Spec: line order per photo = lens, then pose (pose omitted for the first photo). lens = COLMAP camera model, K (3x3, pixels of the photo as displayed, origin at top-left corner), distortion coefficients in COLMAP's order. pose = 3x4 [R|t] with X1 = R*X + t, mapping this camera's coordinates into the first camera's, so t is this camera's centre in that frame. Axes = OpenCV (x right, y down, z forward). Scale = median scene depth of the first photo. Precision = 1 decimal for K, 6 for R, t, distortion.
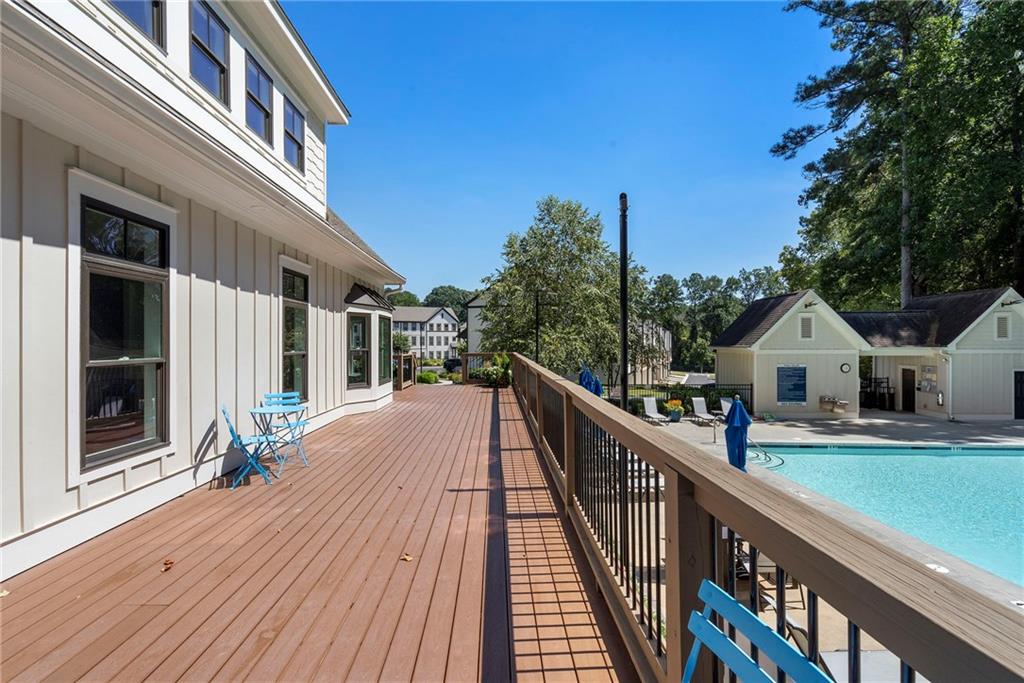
lens RADIAL K [[478.1, 0, 514.0], [0, 478.1, 342.6], [0, 0, 1]] dist [0.002347, 0.000246]
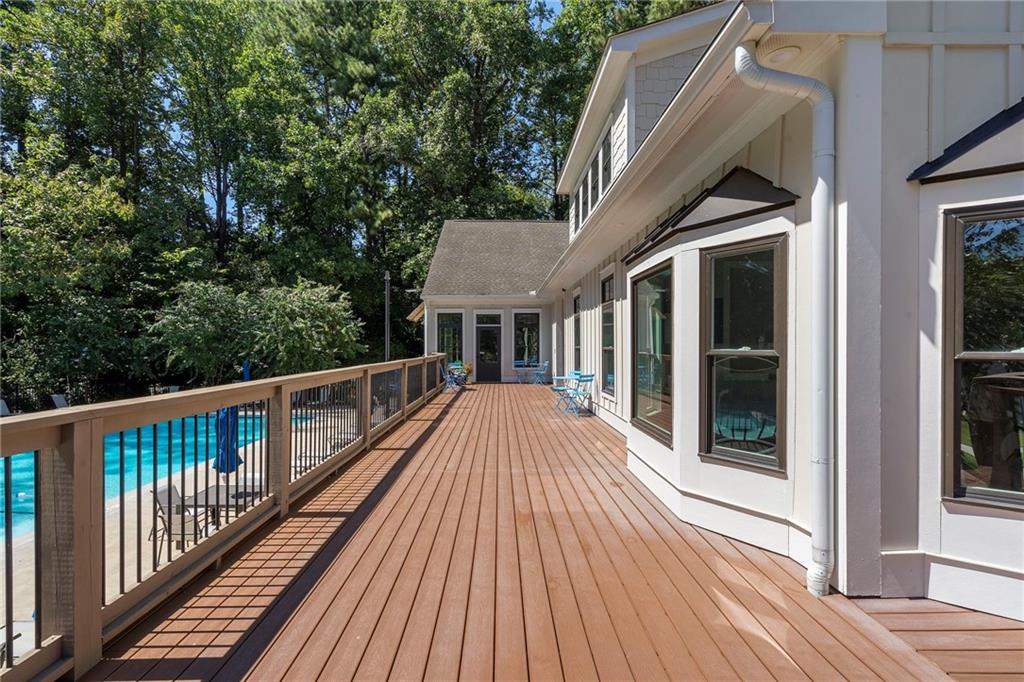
lens RADIAL K [[471.5, 0, 506.5], [0, 471.5, 346.1], [0, 0, 1]] dist [-0.008690, 0.002640]
pose [[-0.999785, -0.004952, 0.020128, -0.348608], [-0.005078, 0.999968, -0.006213, 0.034148], [-0.020096, -0.006314, -0.999778, 1.959553]]
